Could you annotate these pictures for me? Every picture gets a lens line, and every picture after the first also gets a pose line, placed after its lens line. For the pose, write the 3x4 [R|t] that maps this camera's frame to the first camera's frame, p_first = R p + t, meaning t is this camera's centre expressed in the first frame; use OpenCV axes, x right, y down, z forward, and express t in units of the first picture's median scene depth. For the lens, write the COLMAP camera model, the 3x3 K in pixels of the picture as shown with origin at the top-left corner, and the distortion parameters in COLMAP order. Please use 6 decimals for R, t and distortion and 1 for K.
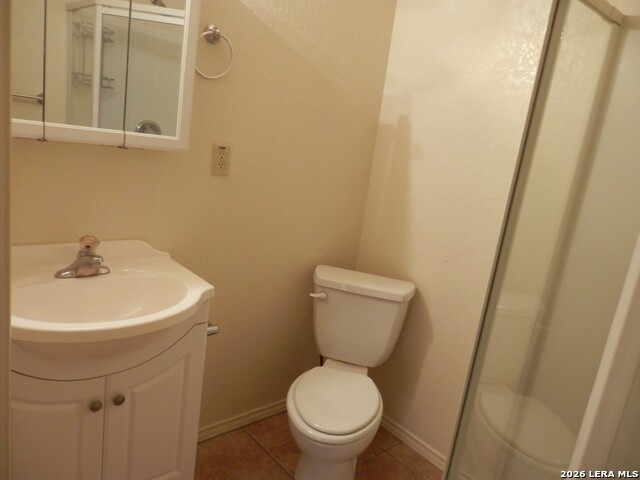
lens RADIAL K [[473.6, 0, 321.0], [0, 473.6, 237.8], [0, 0, 1]] dist [0.000454, -0.001847]
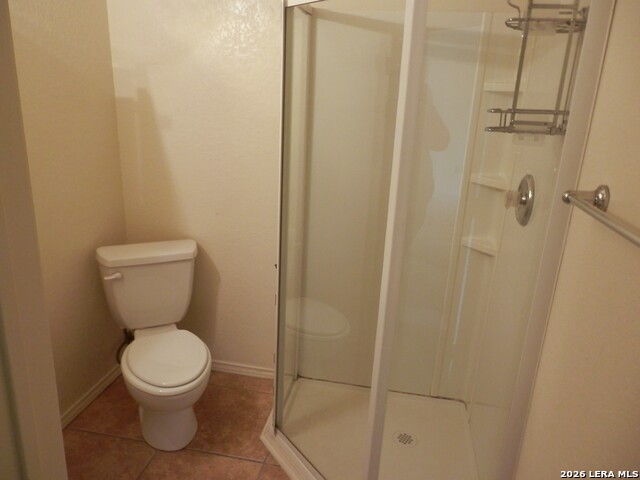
lens RADIAL K [[473.6, 0, 319.0], [0, 473.6, 240.8], [0, 0, 1]] dist [0.000454, -0.001847]
pose [[0.780175, -0.282369, 0.558207, -0.213299], [0.200891, 0.958157, 0.203909, -0.075618], [-0.592427, -0.046946, 0.804255, -0.097201]]
